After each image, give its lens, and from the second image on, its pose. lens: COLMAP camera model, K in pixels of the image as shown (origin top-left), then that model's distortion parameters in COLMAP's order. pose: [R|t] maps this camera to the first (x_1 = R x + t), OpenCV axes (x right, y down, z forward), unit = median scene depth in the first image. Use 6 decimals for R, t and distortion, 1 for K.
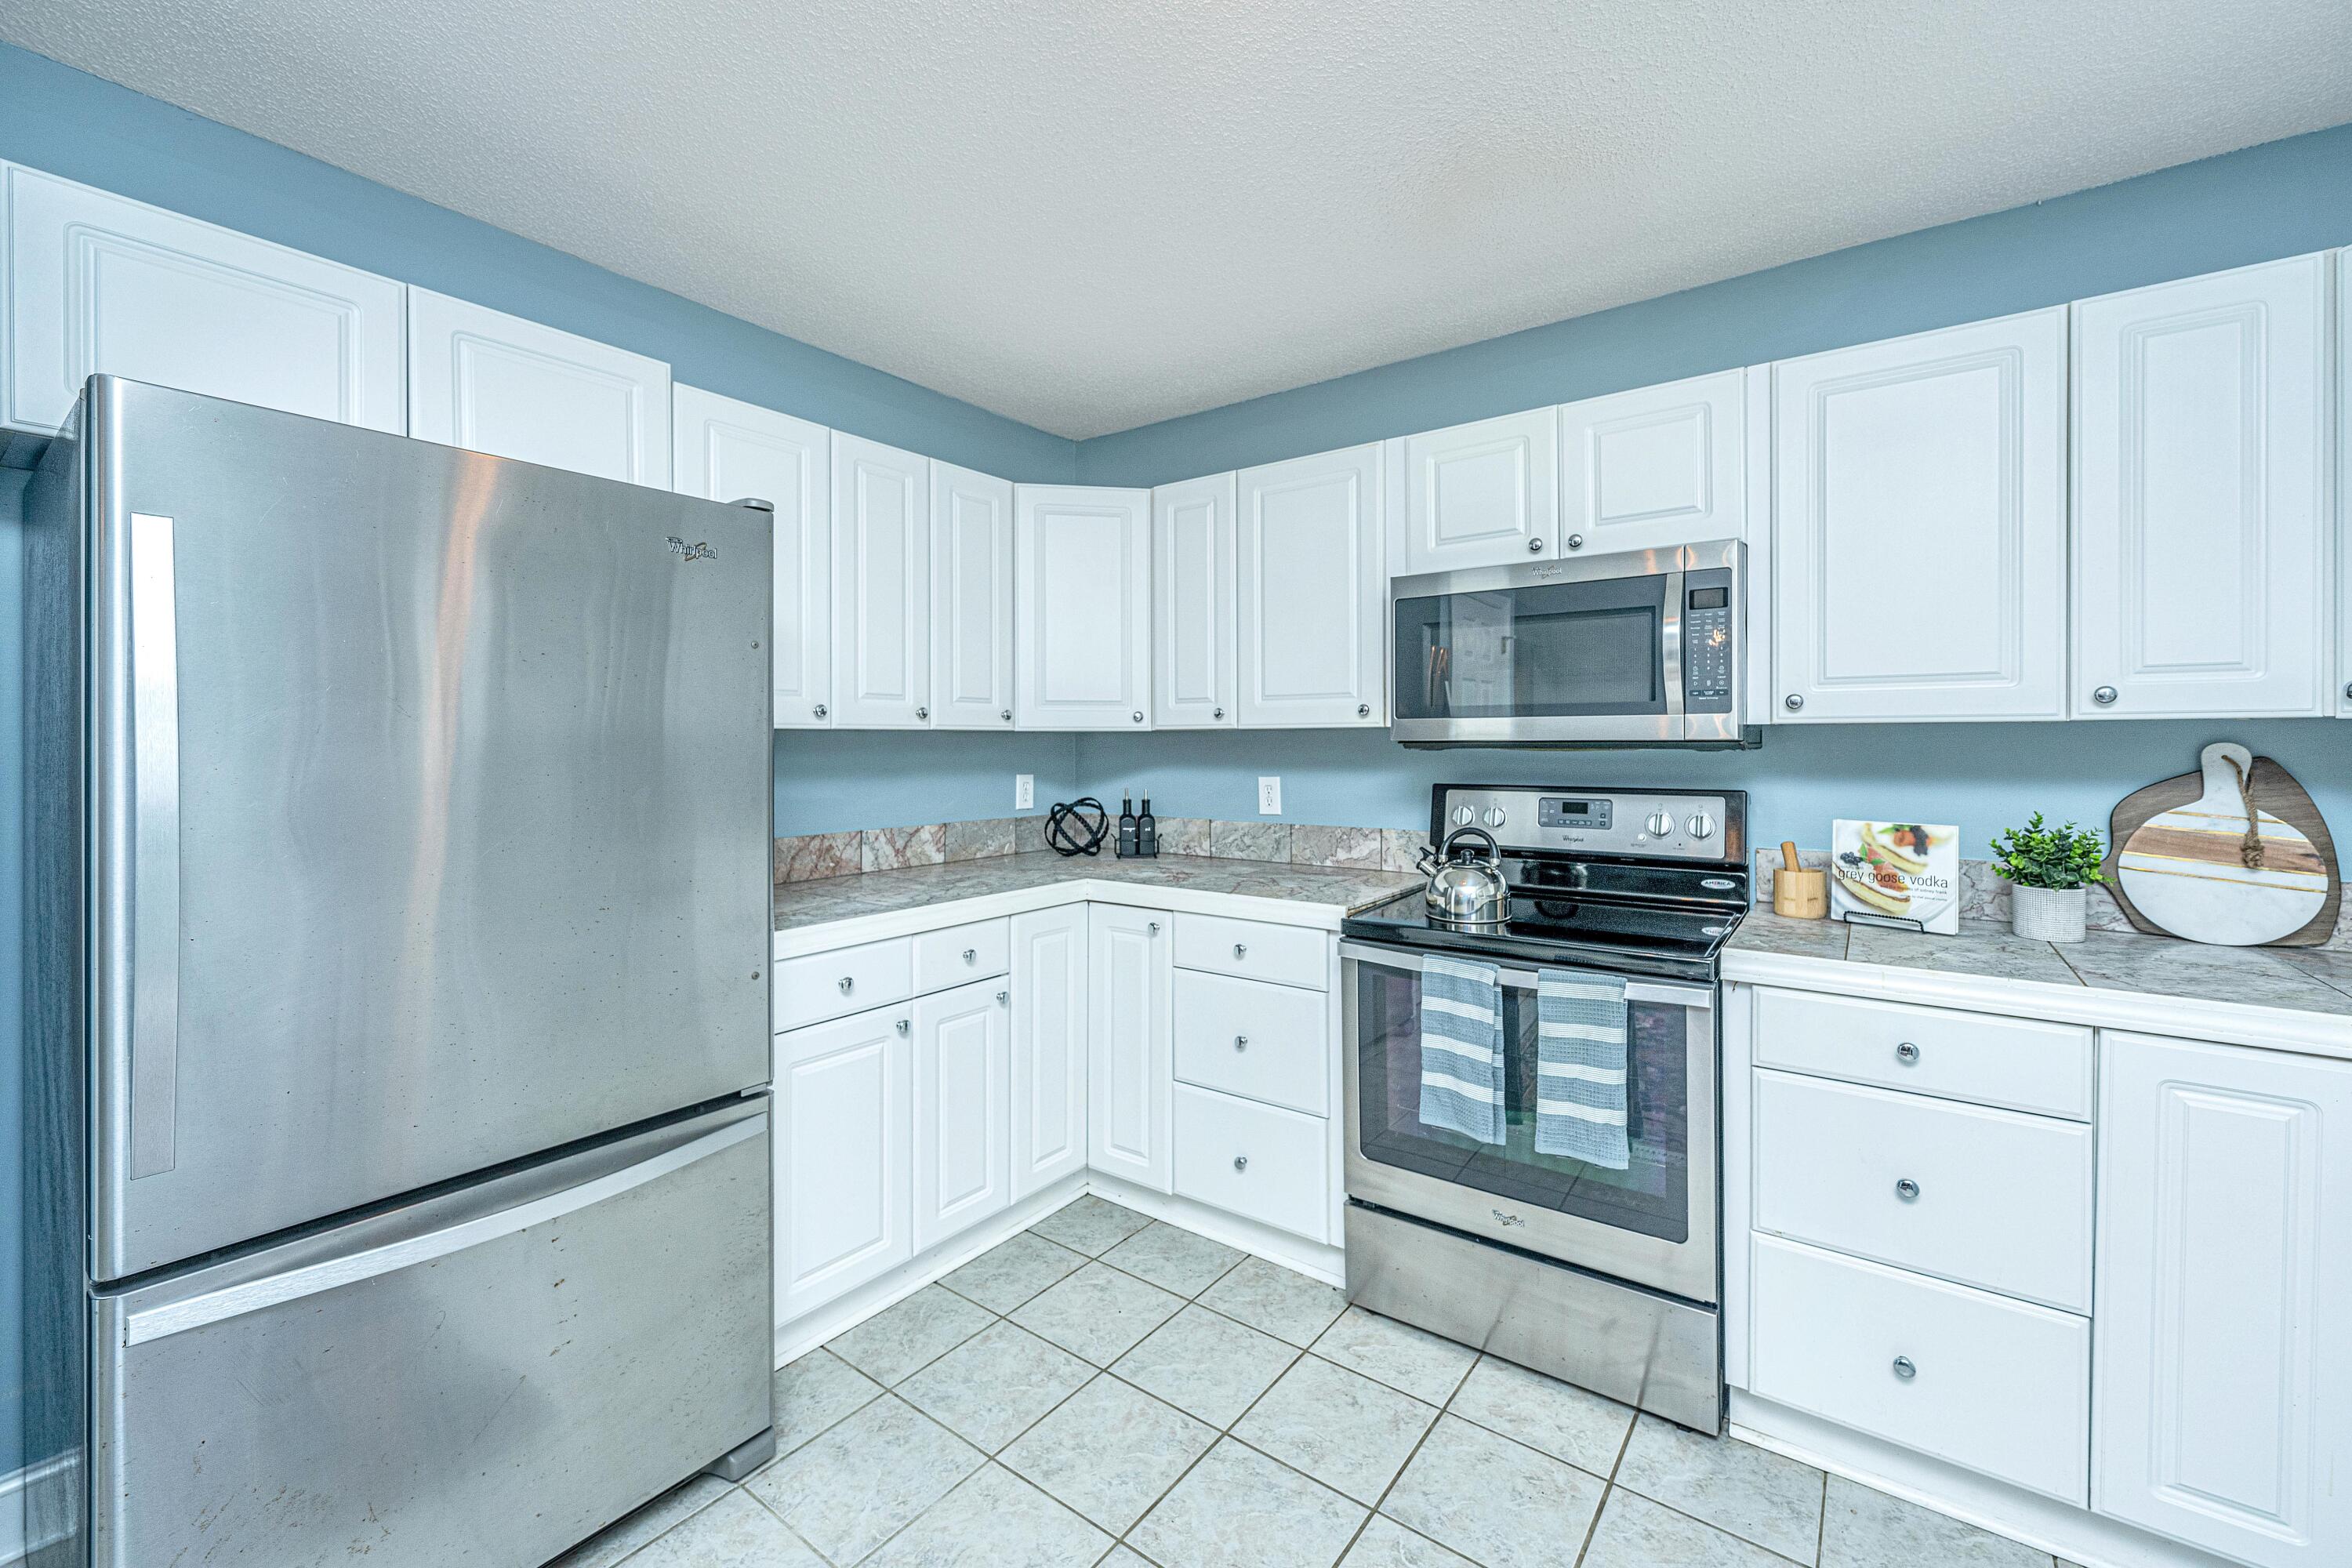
lens RADIAL K [[942.0, 0, 1173.7], [0, 942.0, 747.1], [0, 0, 1]] dist [-0.002881, -0.000038]
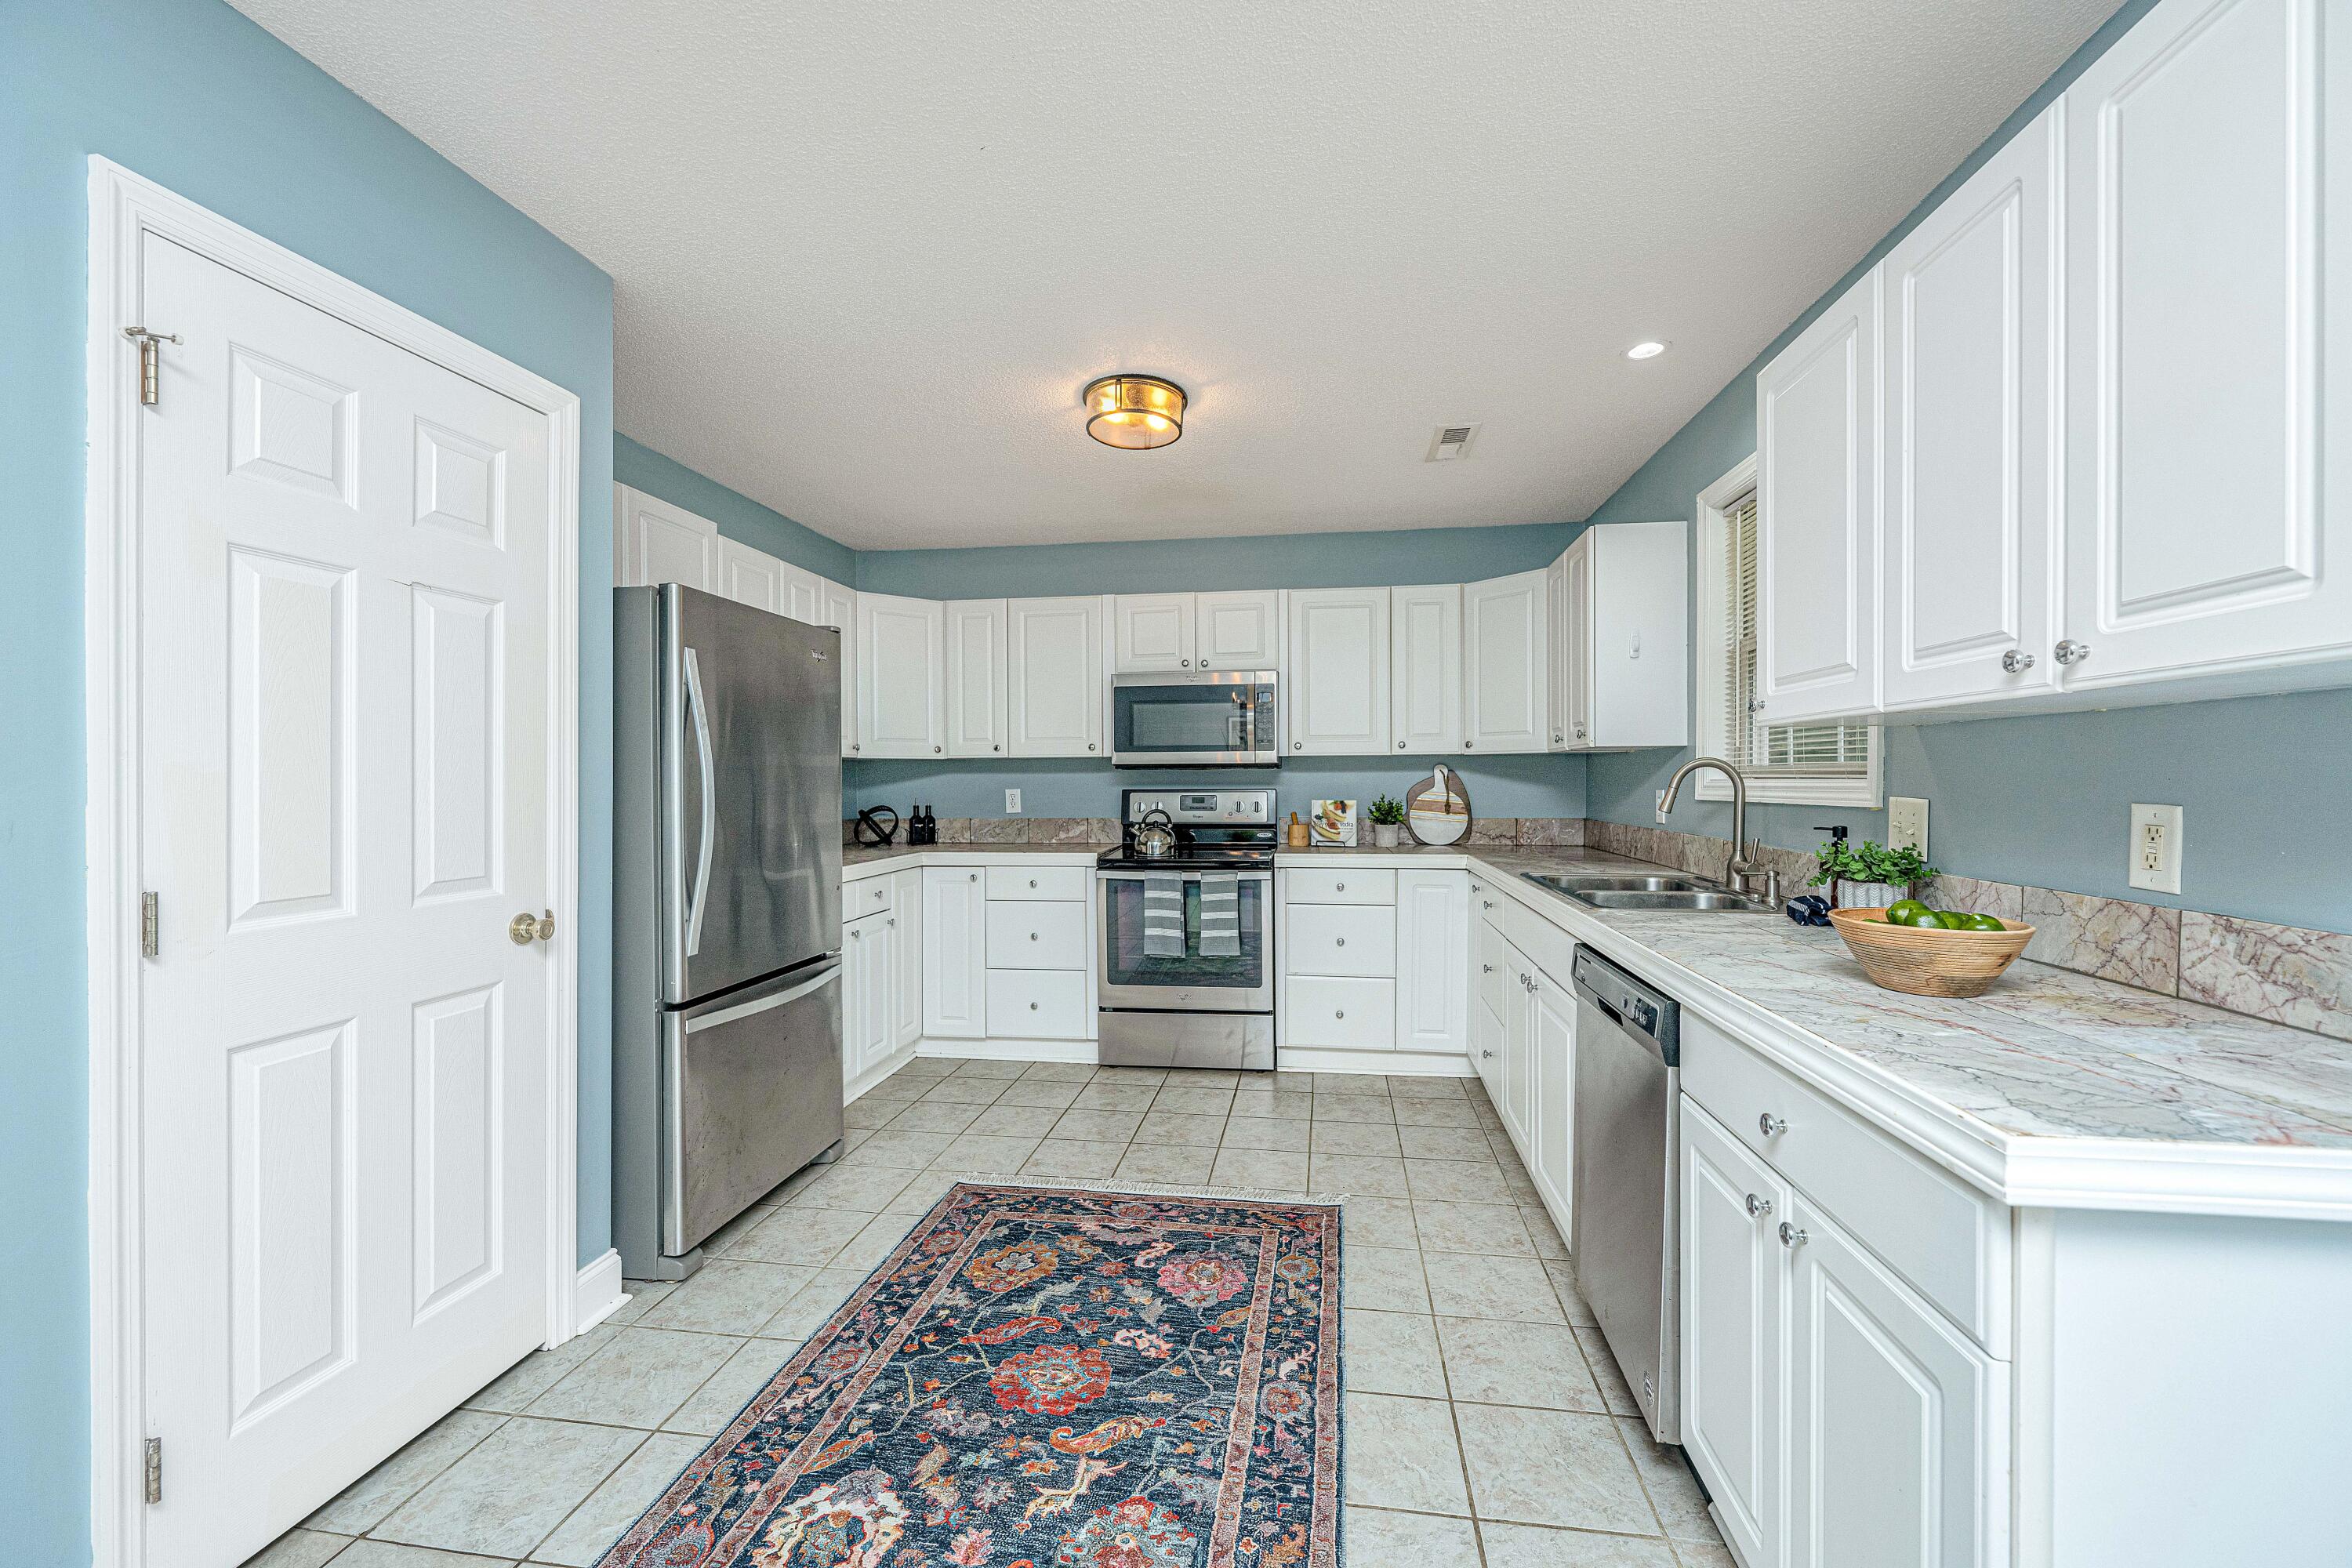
lens RADIAL K [[947.3, 0, 1176.0], [0, 947.3, 784.0], [0, 0, 1]] dist [-0.000460, 0.000182]
pose [[0.881500, -0.005704, 0.472150, -0.634210], [0.005750, 0.999983, 0.001346, 0.035765], [-0.472150, 0.001529, 0.881517, -0.814867]]
